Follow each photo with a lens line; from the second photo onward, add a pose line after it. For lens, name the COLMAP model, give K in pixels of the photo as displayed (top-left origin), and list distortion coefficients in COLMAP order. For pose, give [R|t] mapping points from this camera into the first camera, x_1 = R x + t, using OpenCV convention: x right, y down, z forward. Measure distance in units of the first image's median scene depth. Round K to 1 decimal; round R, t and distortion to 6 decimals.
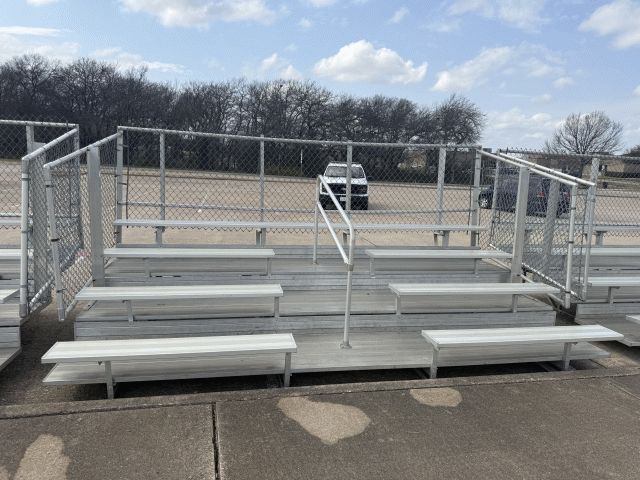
lens RADIAL K [[533.4, 0, 319.7], [0, 533.4, 255.2], [0, 0, 1]] dist [0.024640, -0.002378]
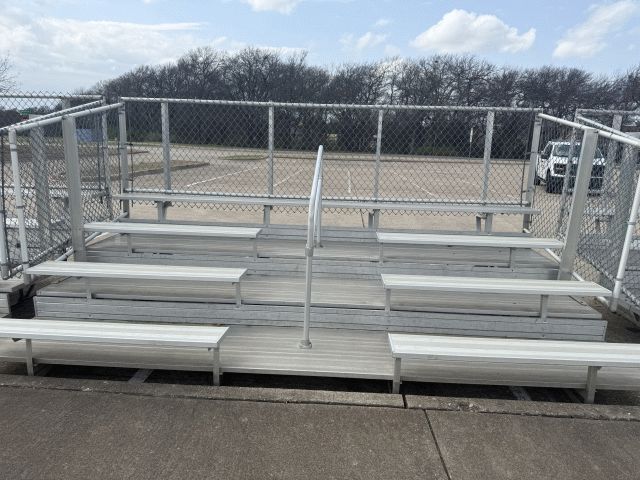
lens RADIAL K [[533.4, 0, 319.7], [0, 533.4, 255.2], [0, 0, 1]] dist [0.024640, -0.002378]
pose [[0.959900, 0.043060, -0.277015, 0.229183], [-0.033547, 0.998676, 0.038992, -0.004239], [0.278327, -0.028135, 0.960074, 0.144341]]
